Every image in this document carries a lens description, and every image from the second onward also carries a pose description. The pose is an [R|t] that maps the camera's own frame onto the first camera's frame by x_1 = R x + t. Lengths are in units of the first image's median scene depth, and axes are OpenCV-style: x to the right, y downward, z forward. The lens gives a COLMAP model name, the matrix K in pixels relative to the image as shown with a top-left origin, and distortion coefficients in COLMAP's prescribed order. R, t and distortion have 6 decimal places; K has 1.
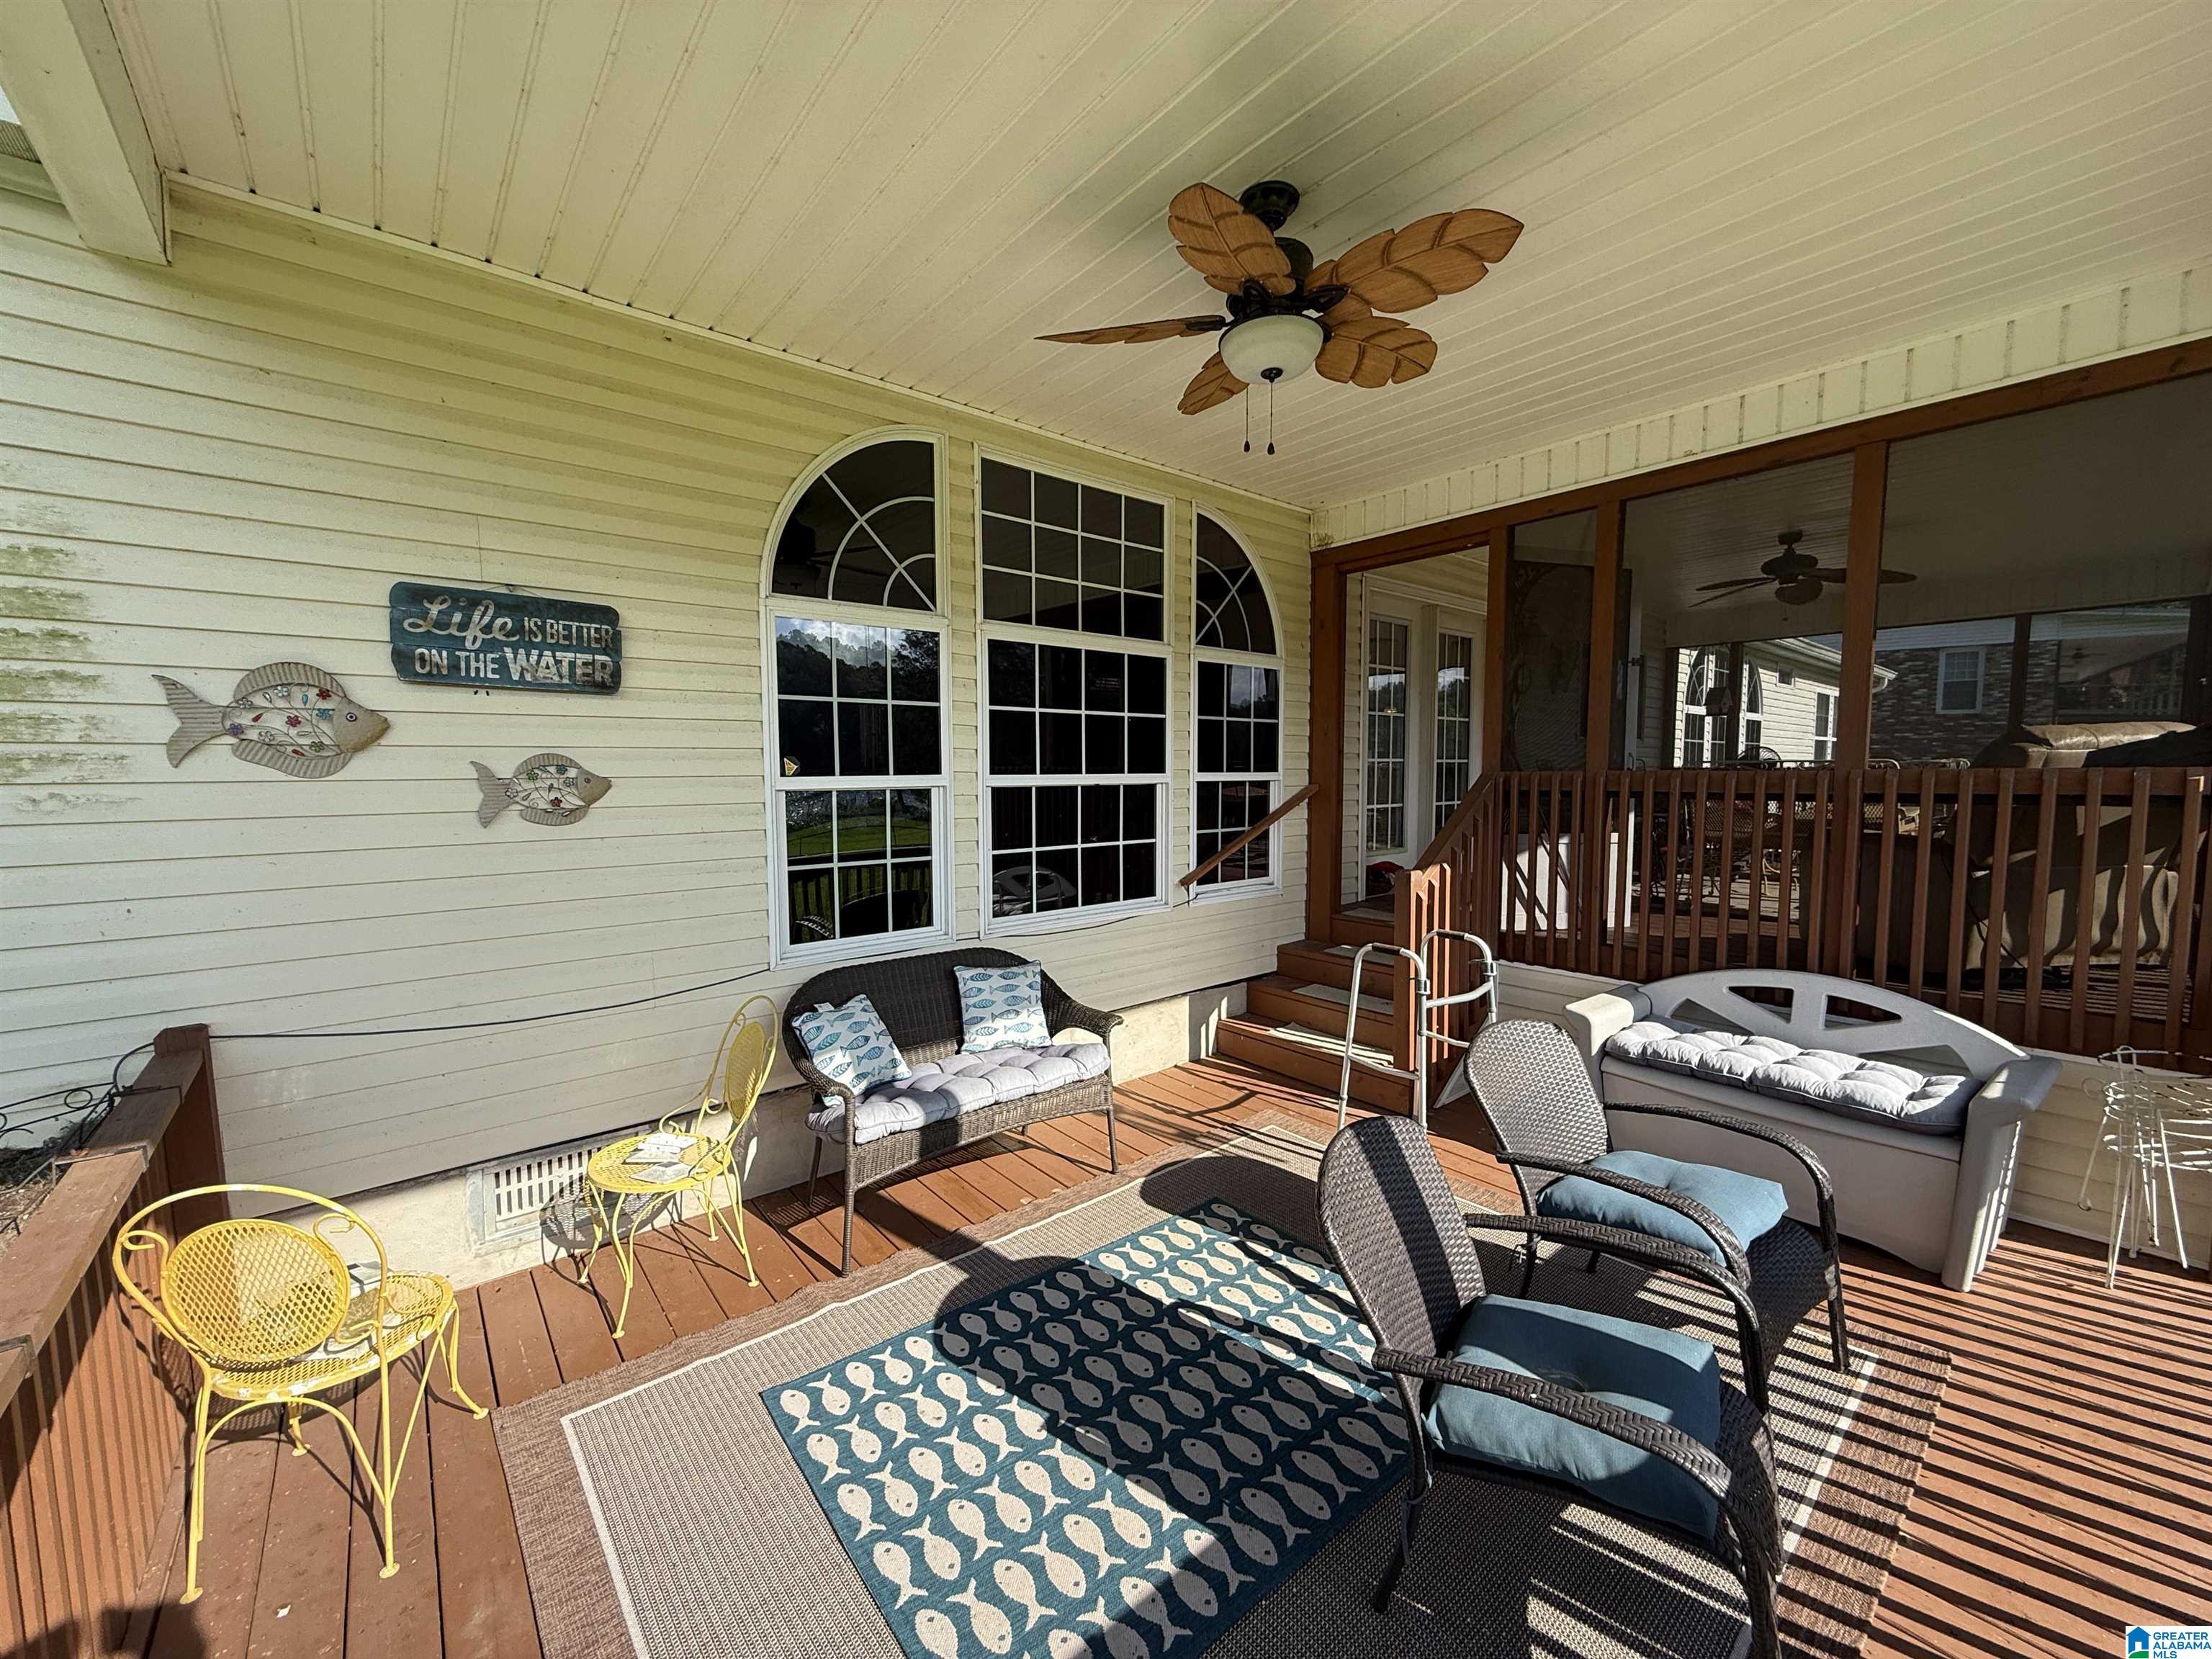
lens RADIAL K [[877.0, 0, 1104.0], [0, 877.0, 833.9], [0, 0, 1]] dist [-0.003087, 0.000135]
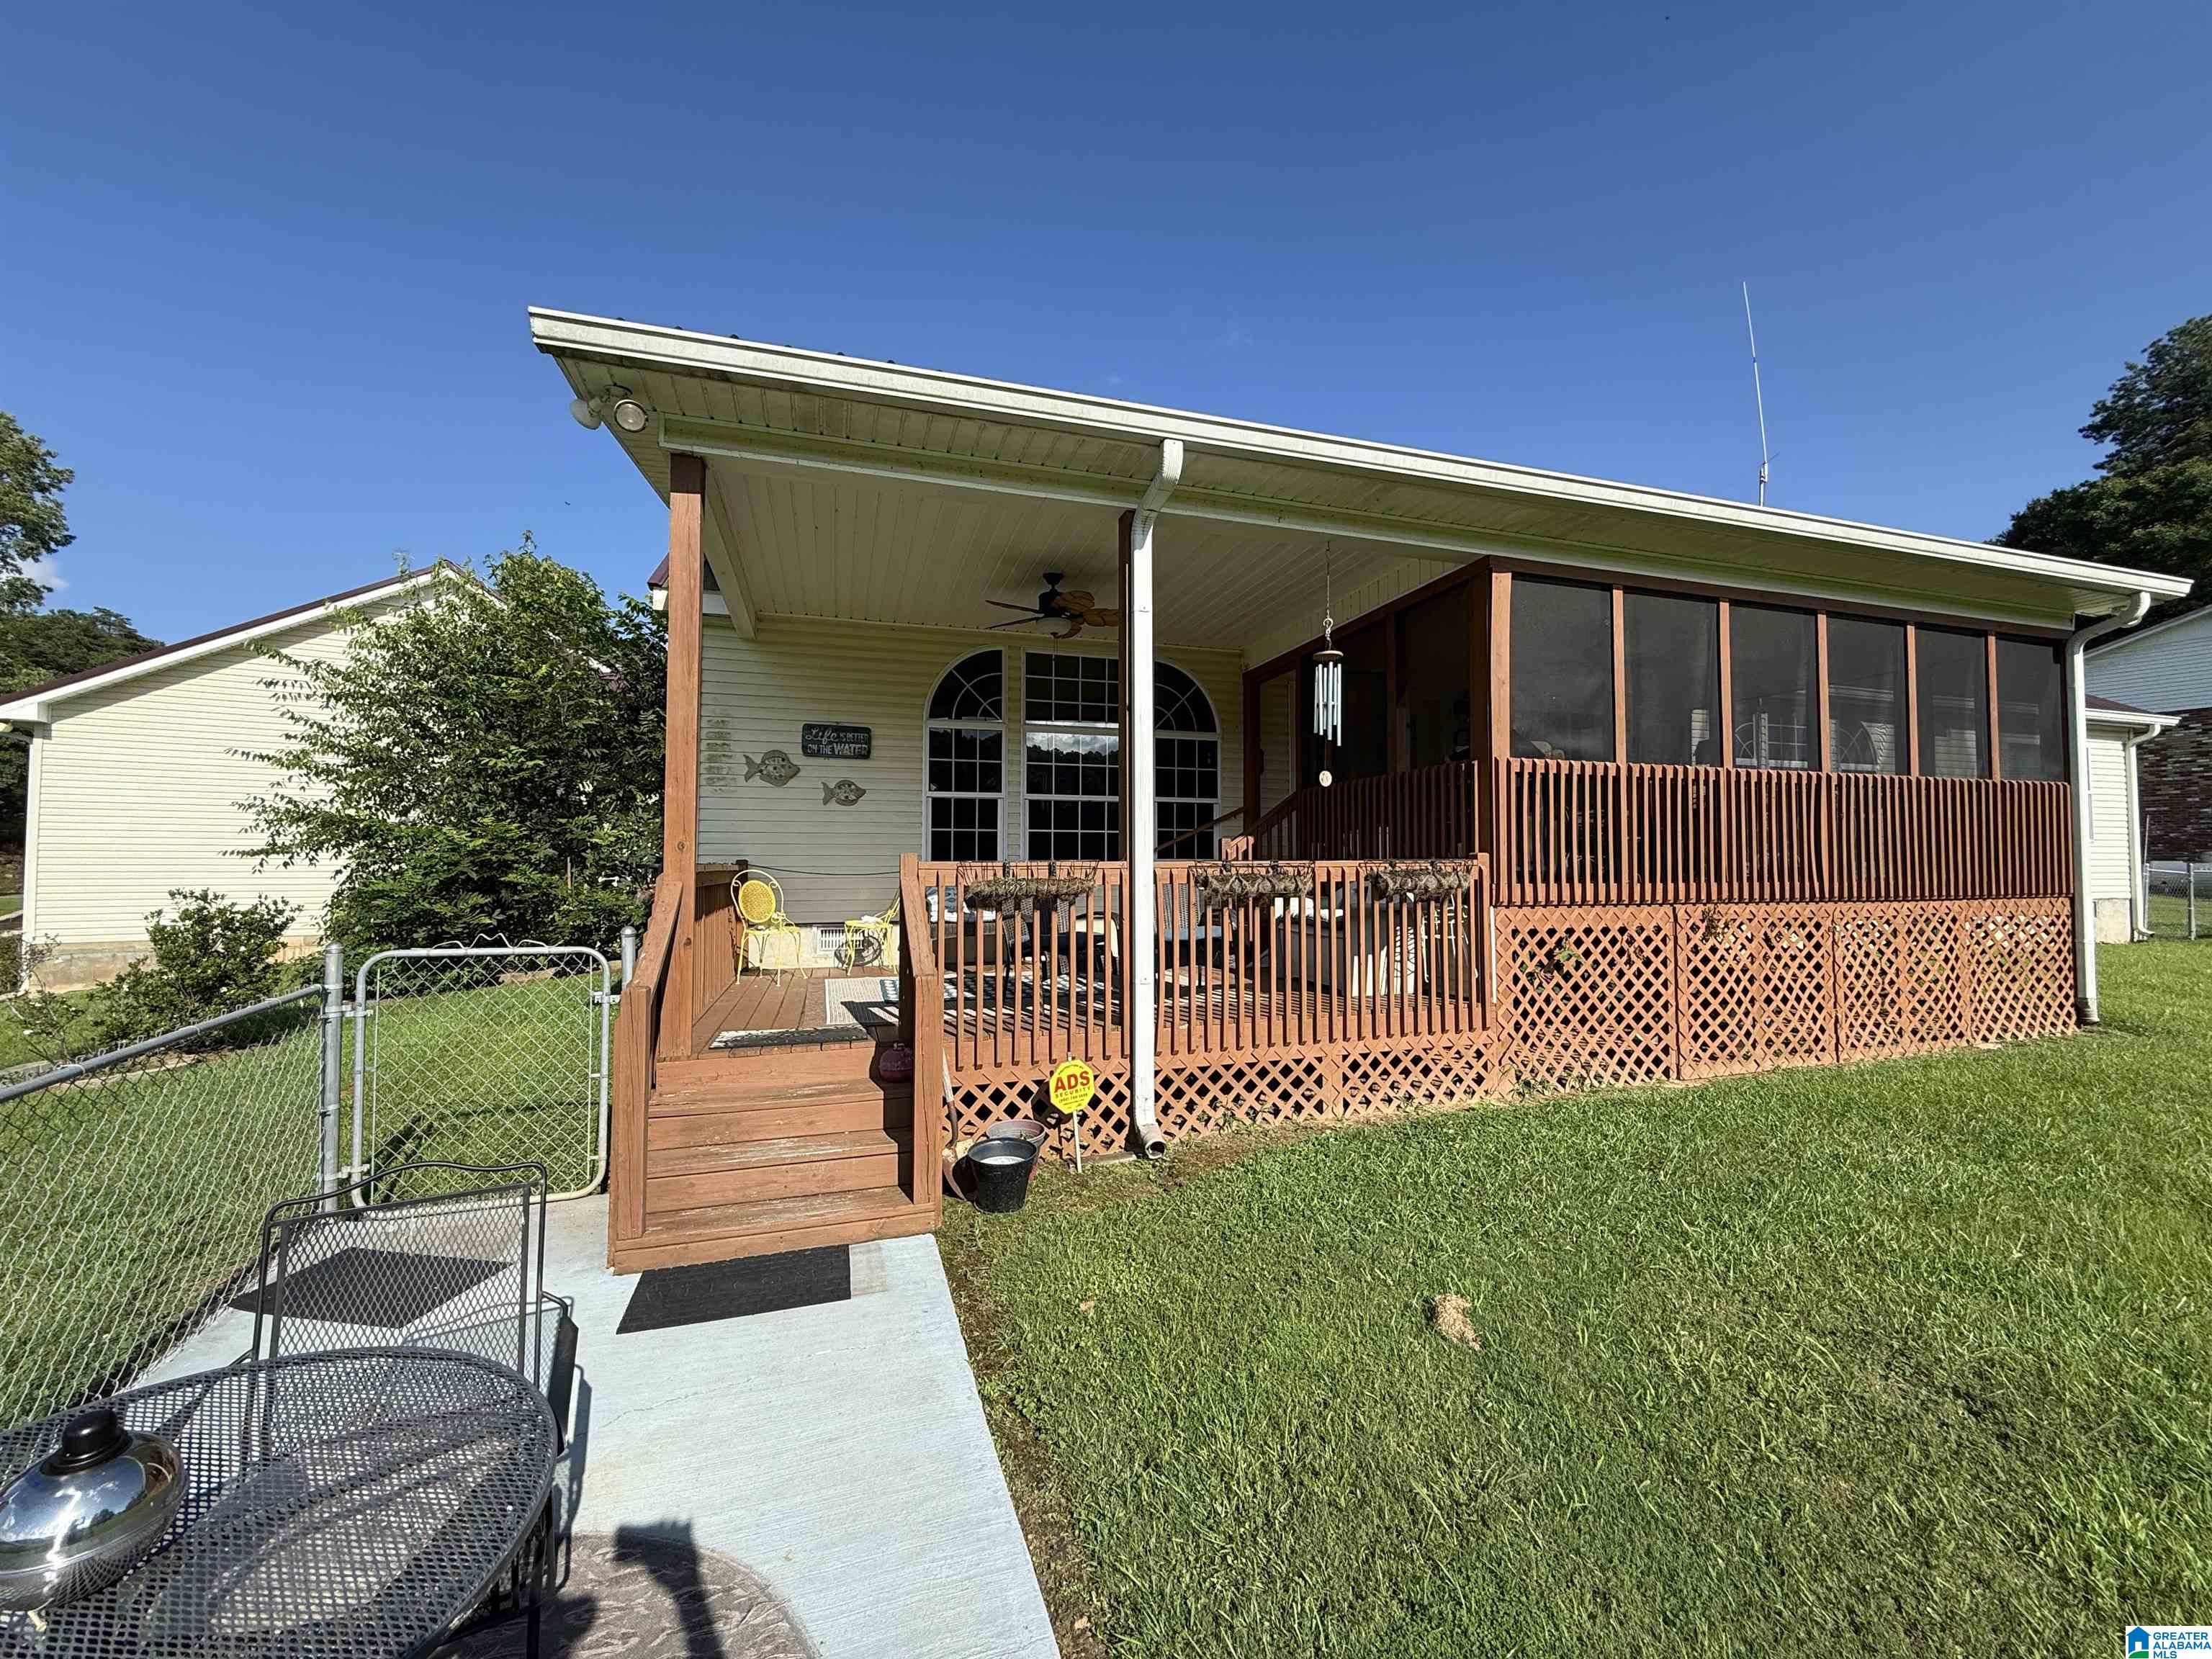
lens RADIAL K [[877.0, 0, 1110.7], [0, 877.0, 830.7], [0, 0, 1]] dist [-0.003087, 0.000135]
pose [[0.927487, -0.004989, -0.373822, 0.914706], [-0.033679, 0.994730, -0.096836, 0.237944], [0.372336, 0.102404, 0.922431, -0.958663]]
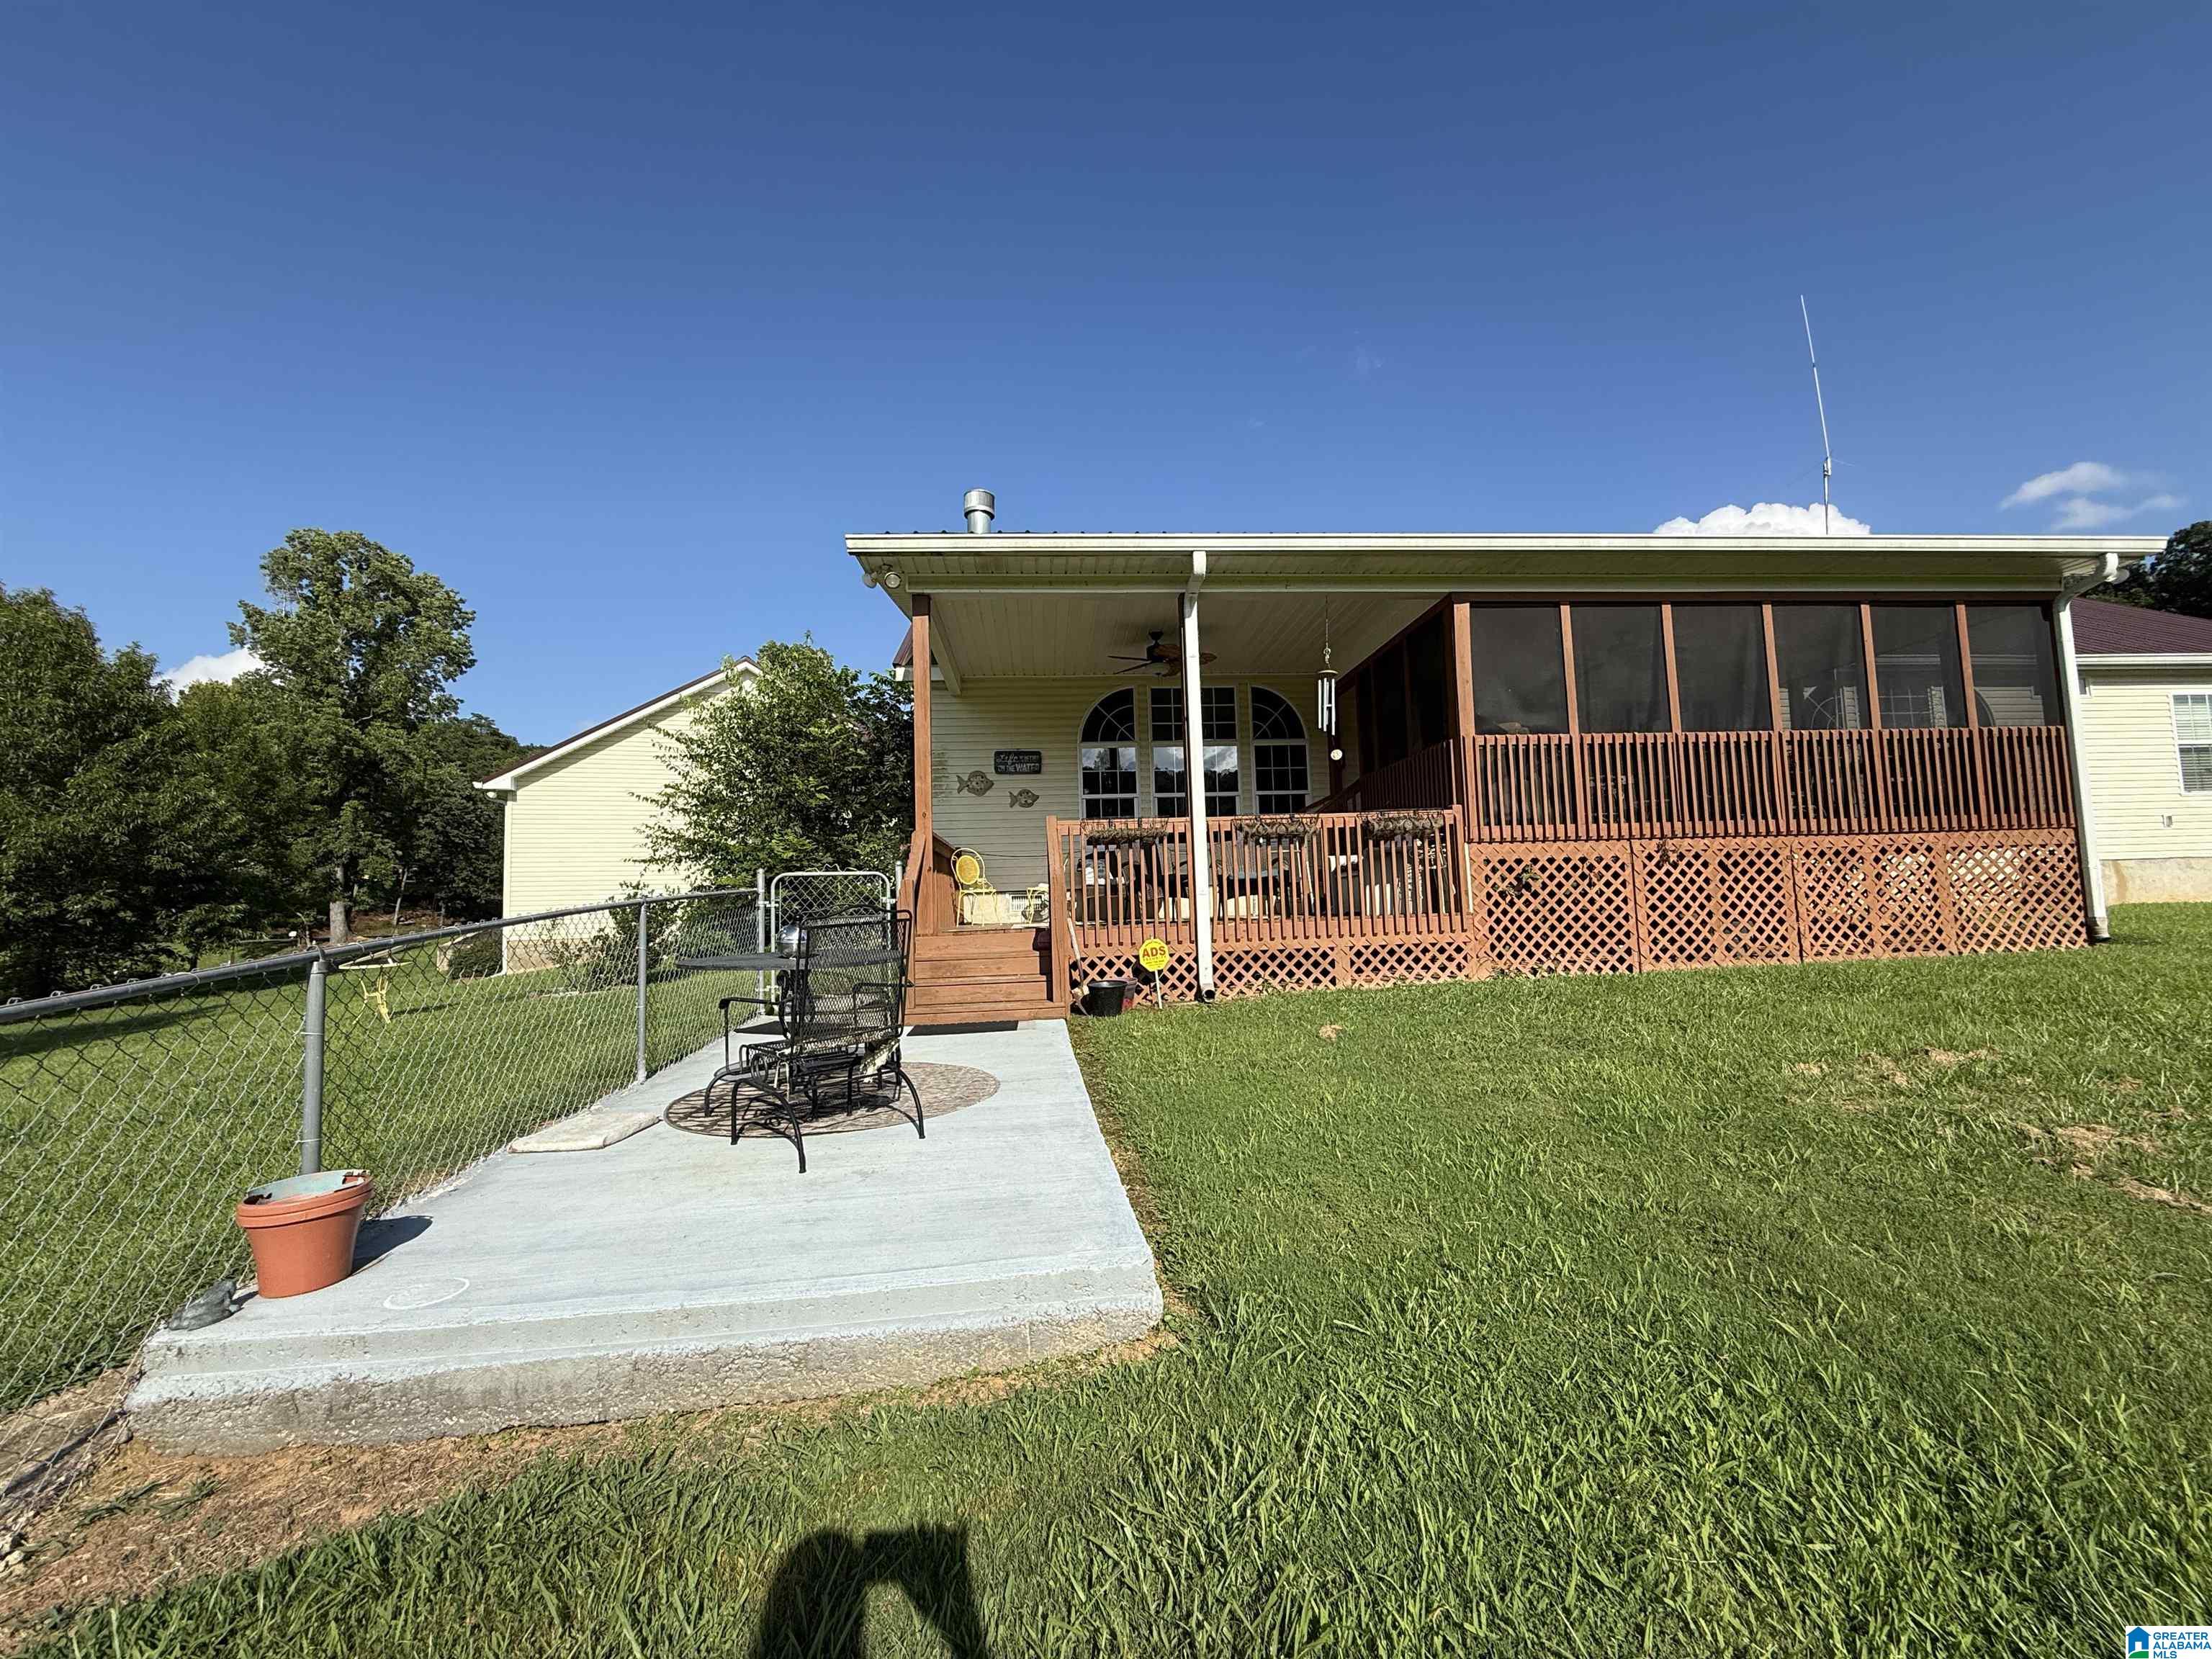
lens RADIAL K [[877.0, 0, 1111.3], [0, 877.0, 829.7], [0, 0, 1]] dist [-0.003087, 0.000135]
pose [[0.820117, -0.062435, -0.568780, 1.457366], [-0.015166, 0.991308, -0.130684, 0.454725], [0.571995, 0.115802, 0.812042, -1.491642]]
